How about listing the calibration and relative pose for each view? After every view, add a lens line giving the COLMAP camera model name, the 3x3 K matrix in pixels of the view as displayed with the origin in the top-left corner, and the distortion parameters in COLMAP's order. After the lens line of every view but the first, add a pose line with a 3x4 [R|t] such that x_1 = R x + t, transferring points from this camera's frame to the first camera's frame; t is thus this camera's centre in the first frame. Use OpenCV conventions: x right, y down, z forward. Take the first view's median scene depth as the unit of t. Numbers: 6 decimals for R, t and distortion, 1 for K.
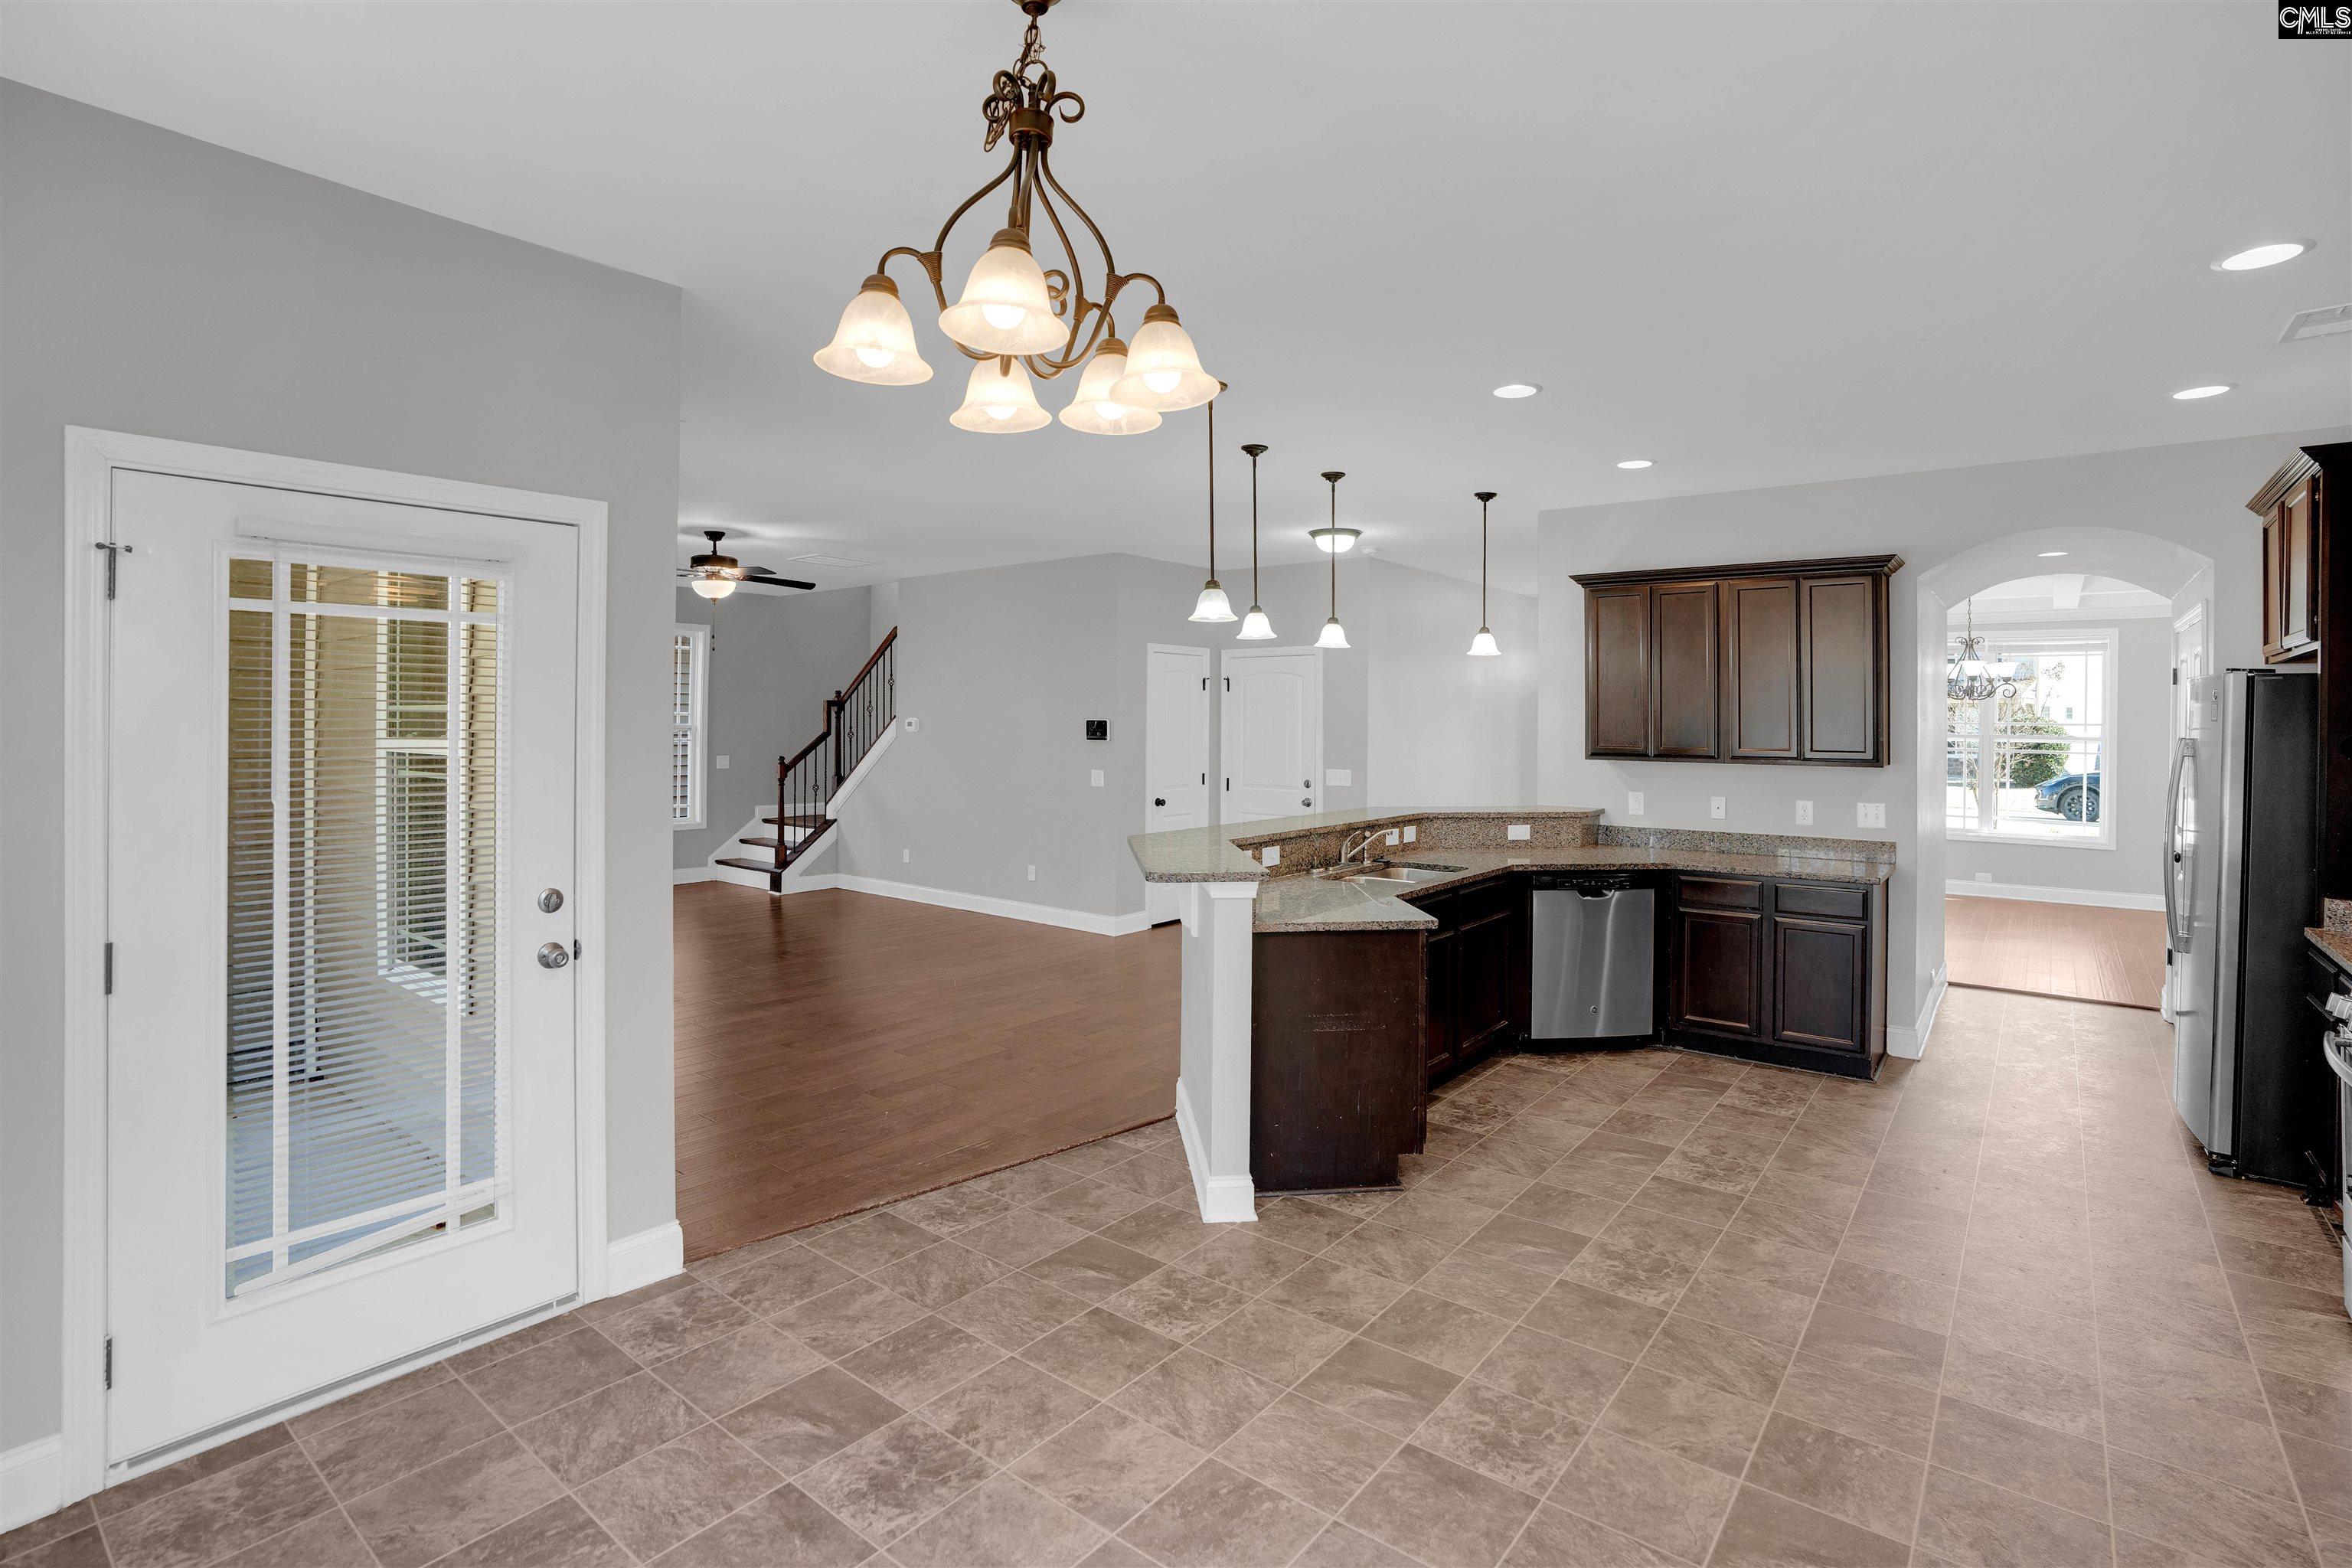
lens RADIAL K [[1110.4, 0, 1149.9], [0, 1110.4, 714.0], [0, 0, 1]] dist [0.002971, 0.003574]
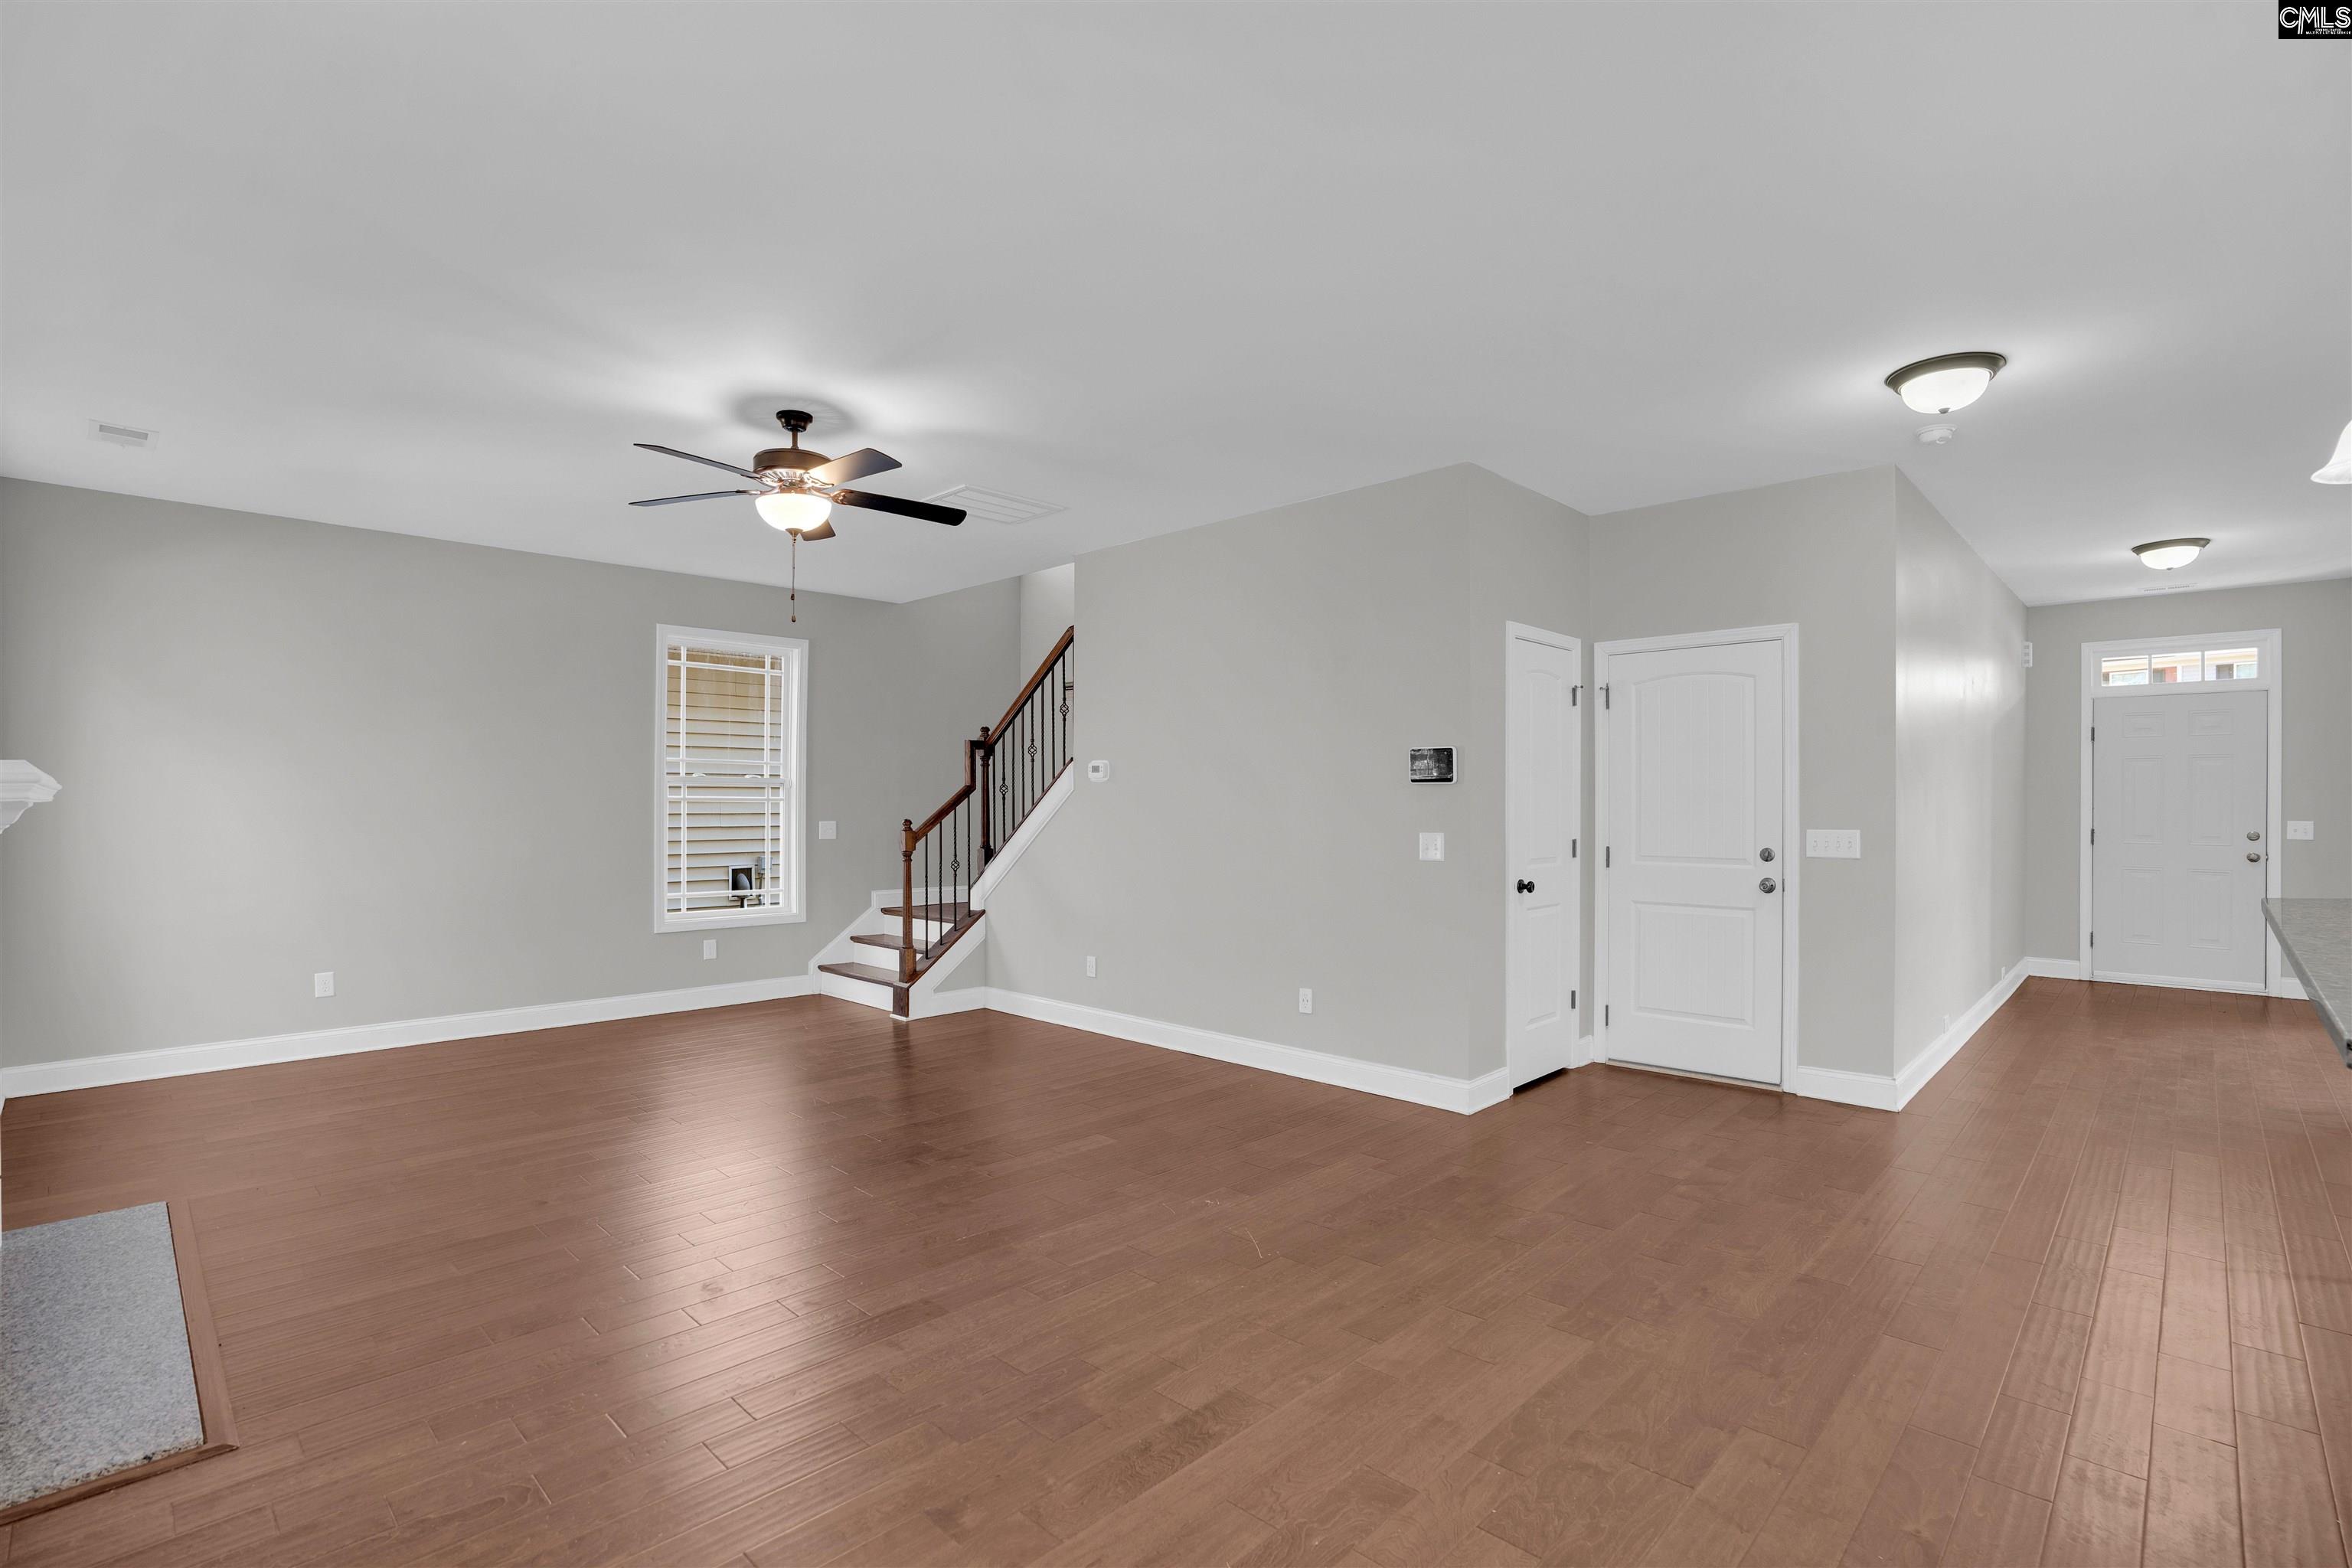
lens RADIAL K [[1110.4, 0, 1184.1], [0, 1110.4, 795.8], [0, 0, 1]] dist [0.002971, 0.003574]
pose [[0.997548, -0.007370, -0.069591, -0.108367], [0.007519, 0.999970, 0.001879, 0.022595], [0.069575, -0.002398, 0.997574, 0.312323]]
